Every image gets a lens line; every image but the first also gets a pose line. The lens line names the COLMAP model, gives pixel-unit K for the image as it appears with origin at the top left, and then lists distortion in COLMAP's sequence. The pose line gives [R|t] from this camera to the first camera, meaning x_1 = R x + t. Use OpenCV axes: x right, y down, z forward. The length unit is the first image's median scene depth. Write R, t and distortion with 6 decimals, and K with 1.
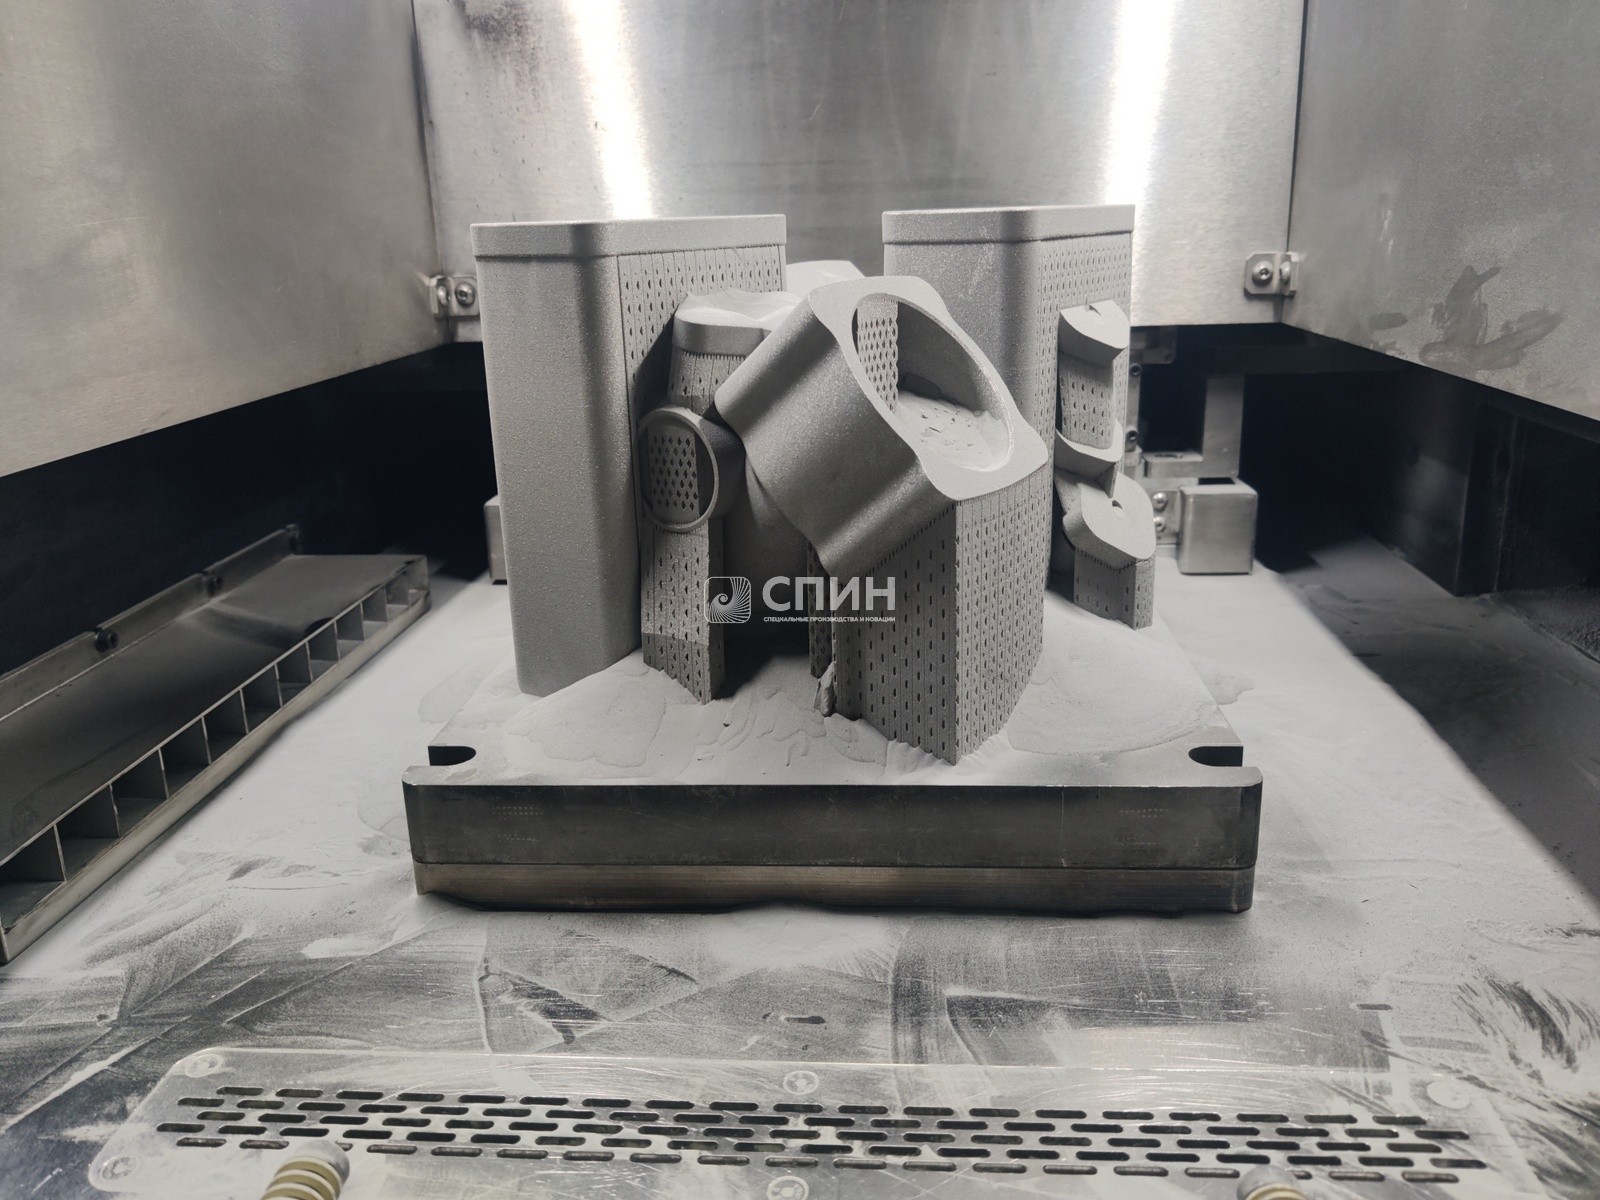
lens RADIAL K [[1259.2, 0, 807.8], [0, 1259.2, 594.8], [0, 0, 1]] dist [-0.032748, -0.000450]
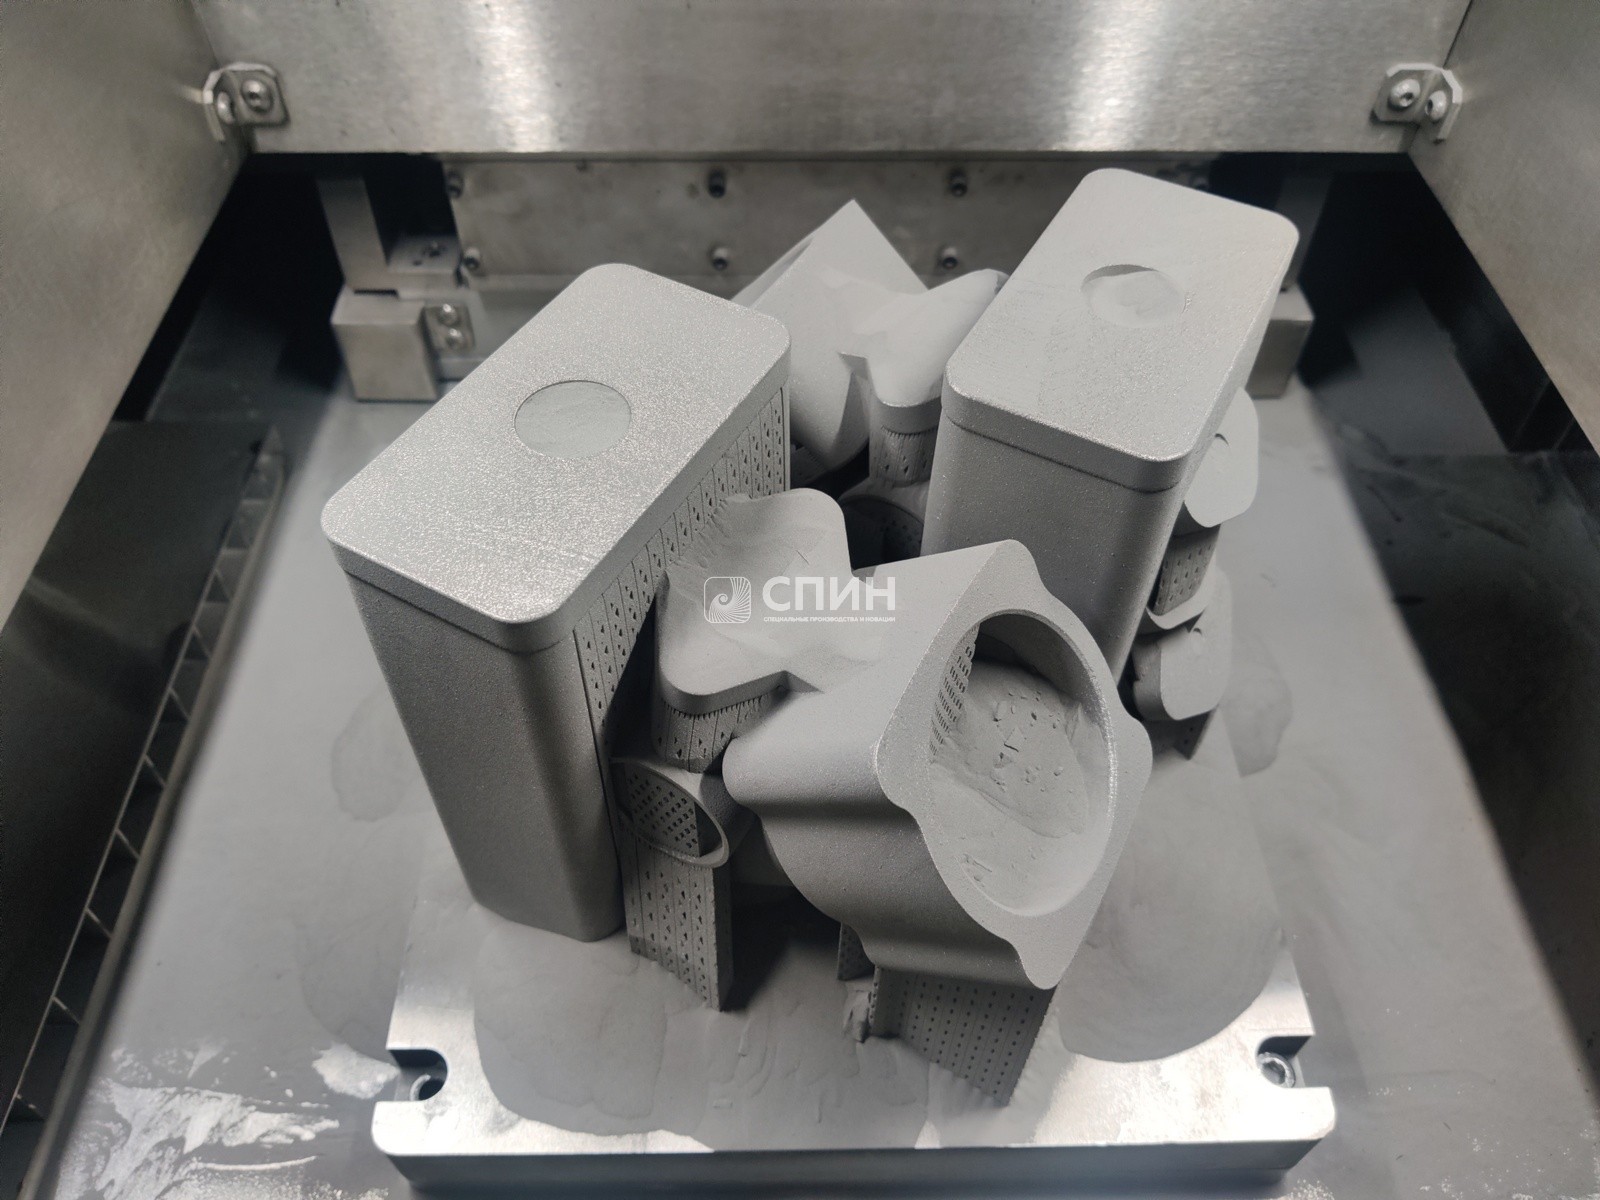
lens RADIAL K [[1259.2, 0, 790.4], [0, 1259.2, 601.6], [0, 0, 1]] dist [-0.032748, -0.000450]
pose [[0.995733, -0.040922, 0.082709, -0.057459], [-0.009581, 0.845600, 0.533732, -0.391430], [-0.091780, -0.532247, 0.841599, 0.280667]]
